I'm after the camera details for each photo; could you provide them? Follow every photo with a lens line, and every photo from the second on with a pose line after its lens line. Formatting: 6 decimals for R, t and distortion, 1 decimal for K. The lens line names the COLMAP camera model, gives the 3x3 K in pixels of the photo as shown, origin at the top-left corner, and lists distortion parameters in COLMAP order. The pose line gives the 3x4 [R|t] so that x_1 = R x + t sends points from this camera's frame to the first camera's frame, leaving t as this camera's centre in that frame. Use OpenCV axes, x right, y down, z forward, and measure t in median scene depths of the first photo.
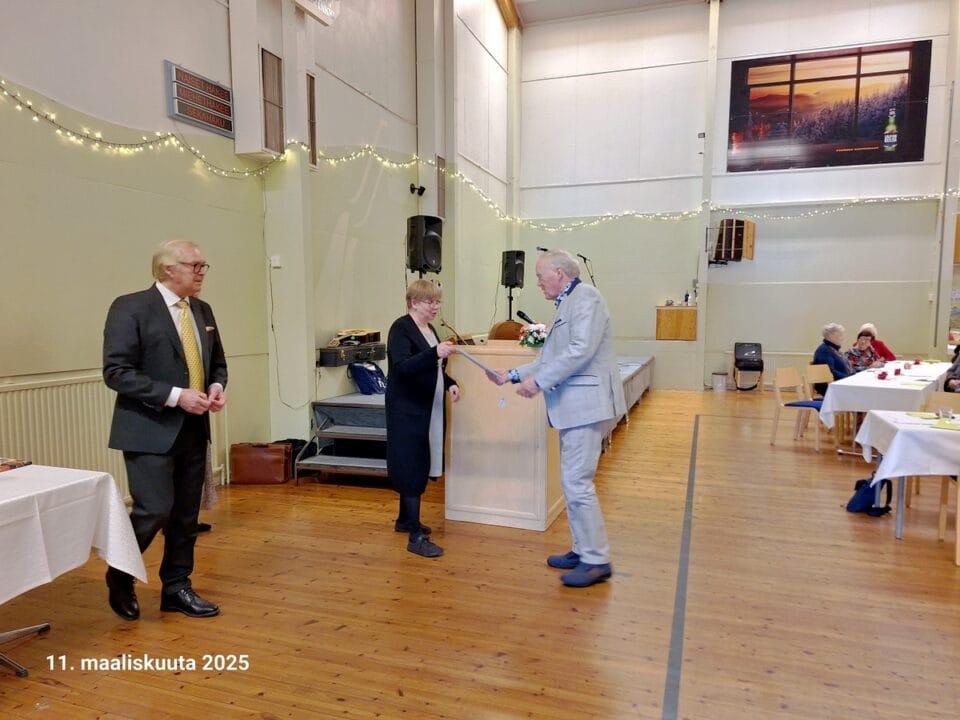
lens RADIAL K [[663.5, 0, 493.2], [0, 663.5, 363.5], [0, 0, 1]] dist [0.104183, -0.119511]
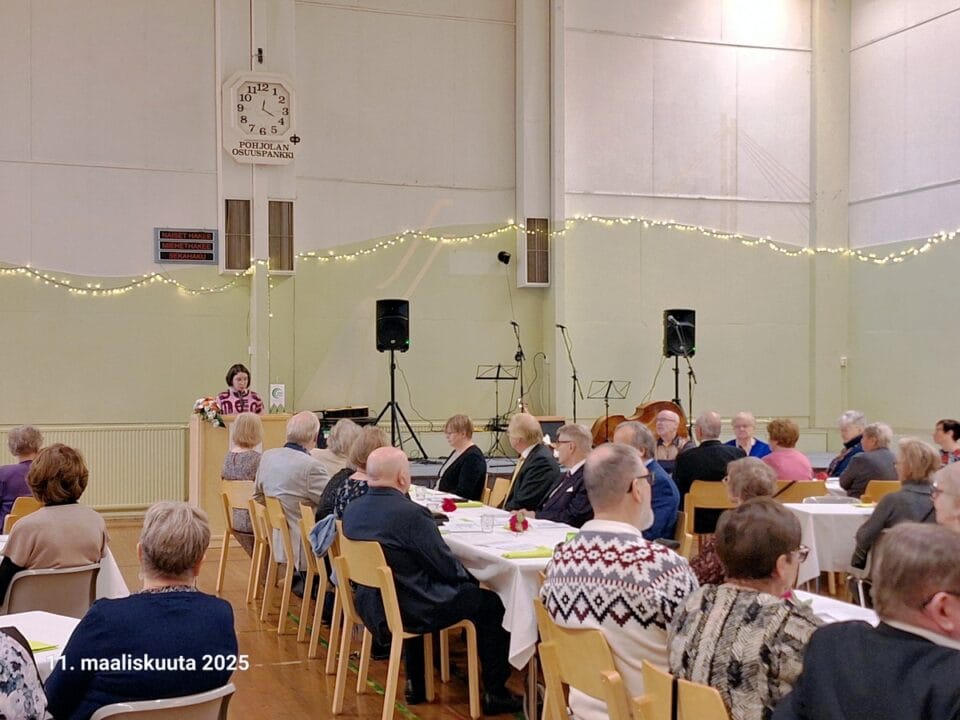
lens RADIAL K [[1271.2, 0, 440.3], [0, 1271.2, 345.0], [0, 0, 1]] dist [0.250380, -0.634495]
pose [[0.599672, -0.023378, -0.799904, 1.388418], [-0.063352, 0.995049, -0.076575, 0.002344], [0.797734, 0.096595, 0.595222, -0.125875]]
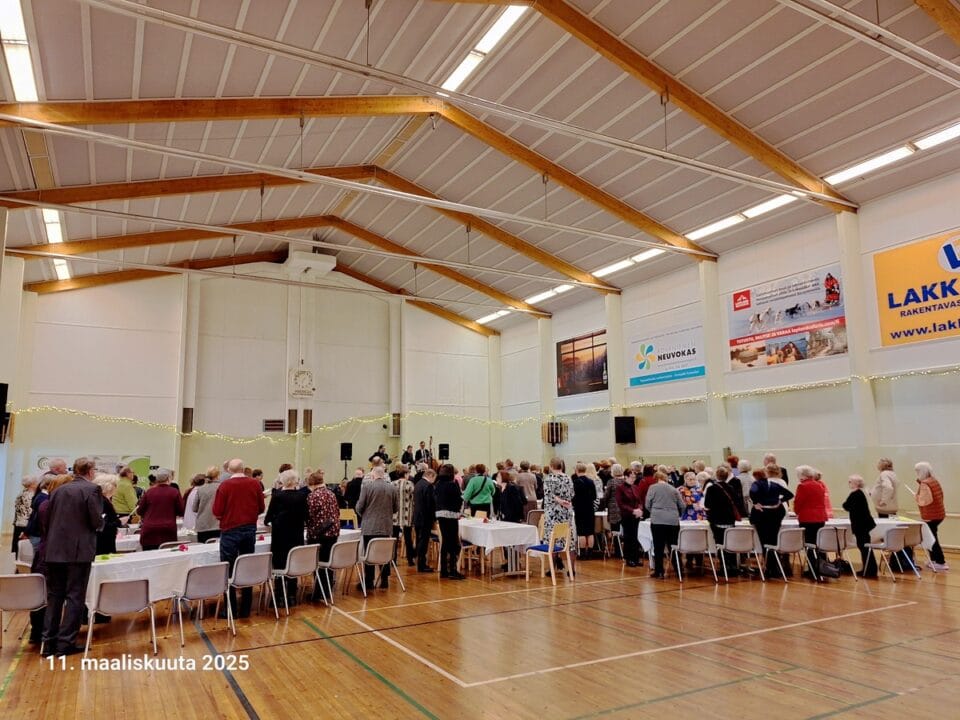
lens RADIAL K [[661.1, 0, 479.7], [0, 661.1, 356.2], [0, 0, 1]] dist [0.070329, -0.070317]
pose [[0.733312, -0.119785, -0.669257, 2.229786], [-0.039723, 0.975128, -0.218055, 0.034716], [0.678730, 0.186487, 0.710315, -0.781205]]
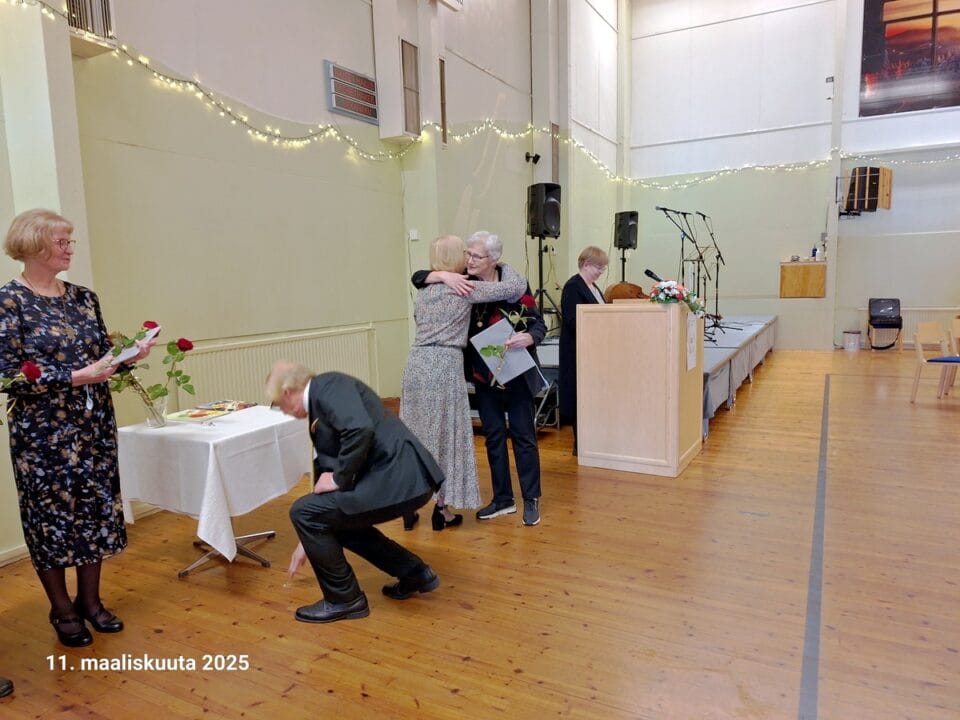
lens RADIAL K [[673.1, 0, 473.6], [0, 673.1, 352.8], [0, 0, 1]] dist [0.075032, -0.087222]
pose [[0.984327, -0.012831, -0.175885, -0.026165], [0.018391, 0.999380, 0.030022, 0.008395], [0.175391, -0.032787, 0.983953, -0.059306]]
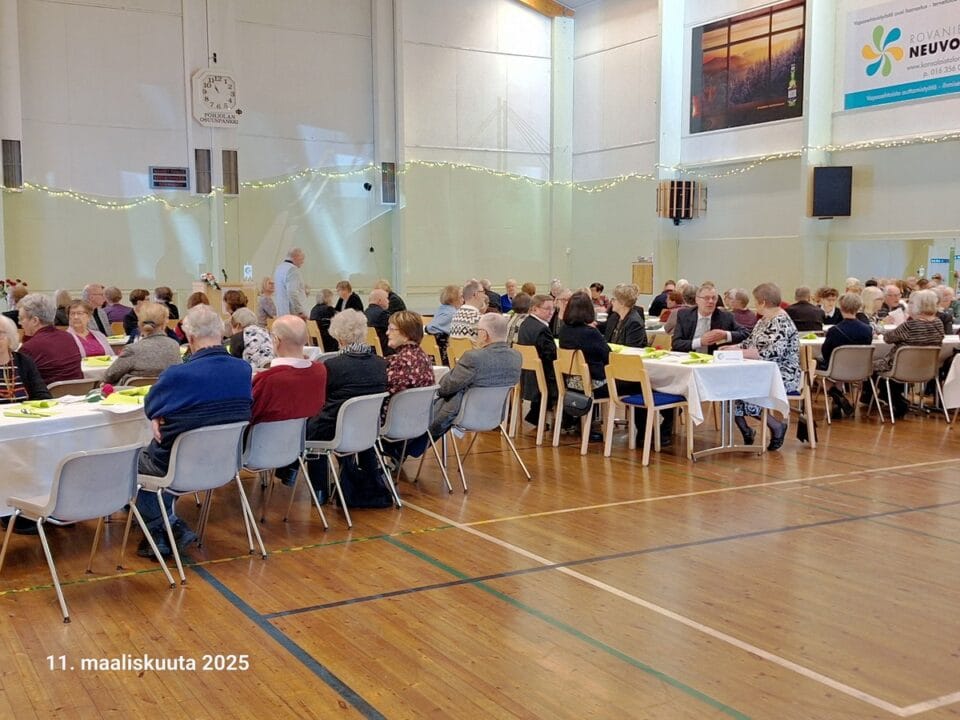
lens RADIAL K [[1093.9, 0, 474.0], [0, 1093.9, 359.8], [0, 0, 1]] dist [0.064101, -0.035288]
pose [[0.744005, 0.054143, -0.665977, 1.904649], [-0.049807, 0.998433, 0.025529, 0.057326], [0.666315, 0.014176, 0.745536, -0.730790]]
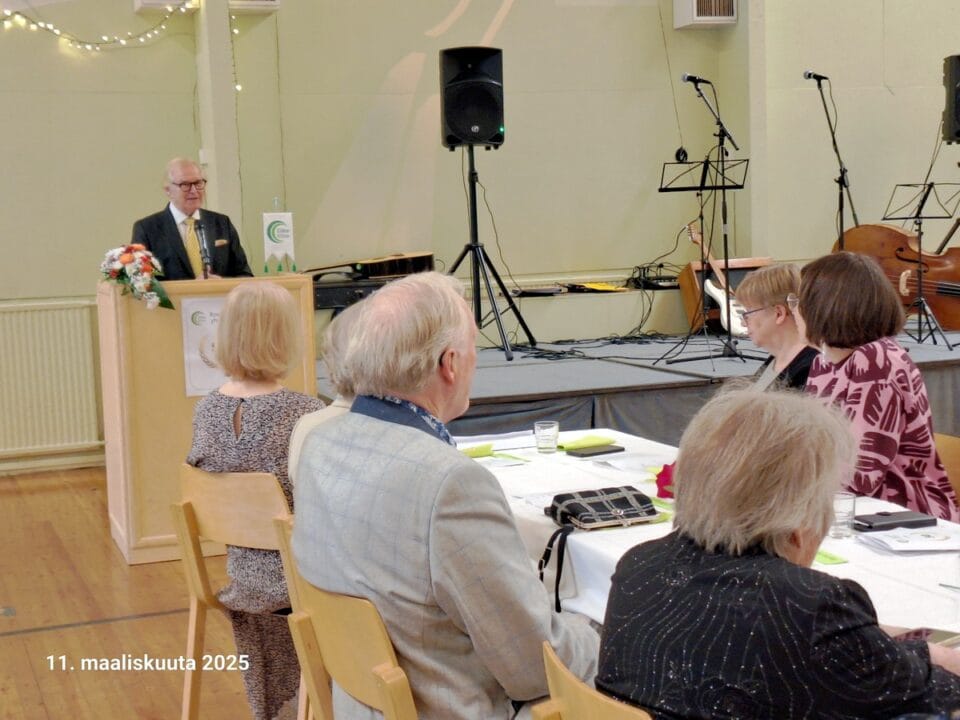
lens RADIAL K [[1479.1, 0, 452.7], [0, 1479.1, 357.9], [0, 0, 1]] dist [0.145862, -0.215208]
pose [[0.627145, 0.046326, -0.777524, 0.773754], [-0.023142, 0.998897, 0.040849, -0.009782], [0.778559, -0.007625, 0.627525, 0.179570]]
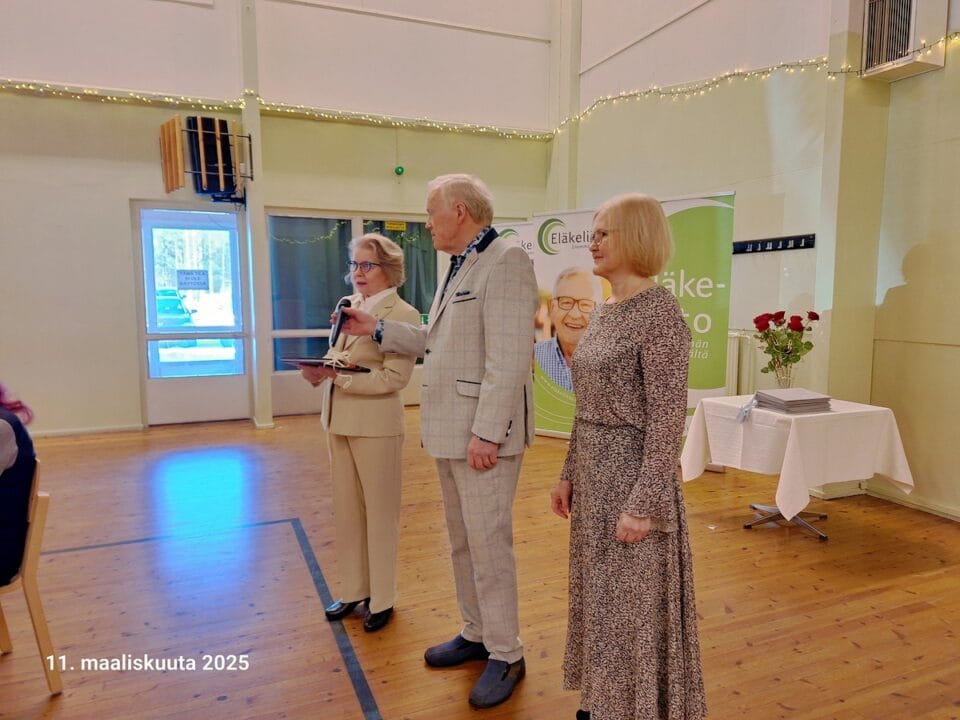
lens RADIAL K [[673.1, 0, 473.6], [0, 673.1, 352.8], [0, 0, 1]] dist [0.075032, -0.087222]
pose [[-0.766184, 0.058845, -0.639921, 0.231875], [-0.053546, 0.986490, 0.154826, -0.039927], [0.640386, 0.152891, -0.752682, 0.558075]]
